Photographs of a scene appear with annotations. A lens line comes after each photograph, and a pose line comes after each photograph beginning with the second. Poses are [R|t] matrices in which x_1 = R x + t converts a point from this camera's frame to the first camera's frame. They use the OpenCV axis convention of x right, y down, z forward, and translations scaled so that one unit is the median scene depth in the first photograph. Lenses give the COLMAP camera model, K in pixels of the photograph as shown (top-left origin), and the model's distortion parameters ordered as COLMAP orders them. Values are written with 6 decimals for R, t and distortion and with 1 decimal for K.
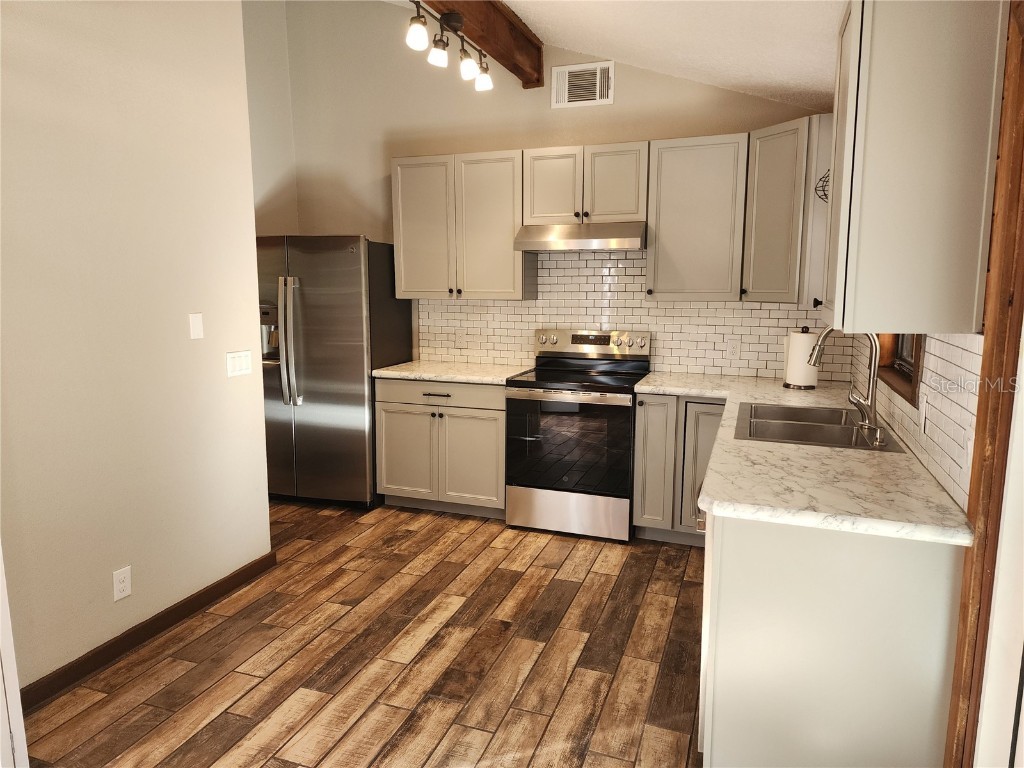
lens RADIAL K [[690.9, 0, 515.9], [0, 690.9, 377.9], [0, 0, 1]] dist [0.096875, -0.083104]
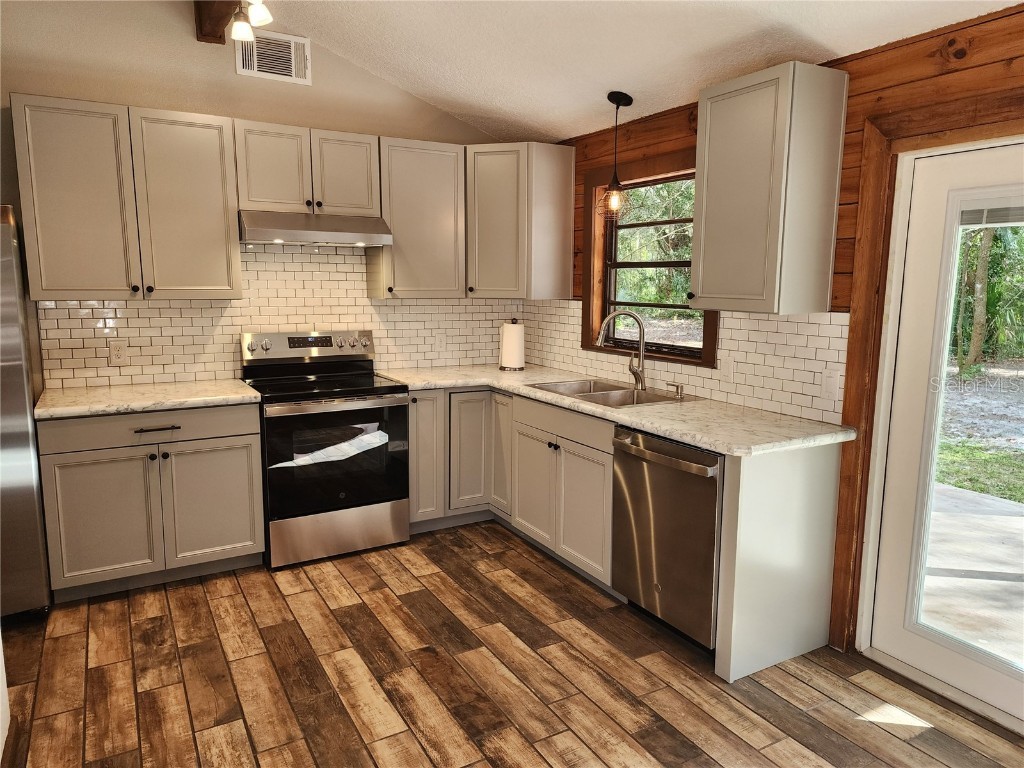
lens RADIAL K [[690.9, 0, 515.9], [0, 690.9, 377.9], [0, 0, 1]] dist [0.096875, -0.083104]
pose [[0.641146, -0.106047, 0.760056, -0.491611], [0.104045, 0.993273, 0.050819, -0.031707], [-0.760333, 0.046497, 0.647867, 0.240578]]
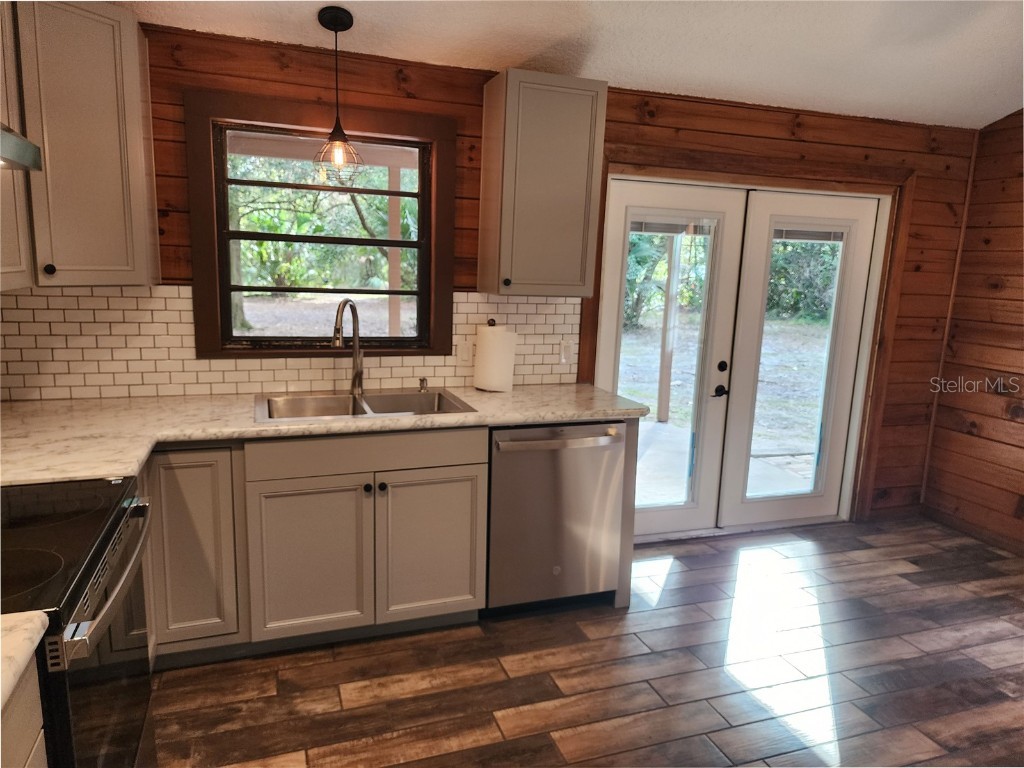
lens RADIAL K [[691.8, 0, 512.0], [0, 691.8, 384.0], [0, 0, 1]] dist [0.050010, -0.000836]
pose [[-0.631589, -0.153280, 0.760001, -0.358691], [0.078080, 0.962703, 0.259048, -0.154948], [-0.771362, 0.222953, -0.596064, 1.089875]]
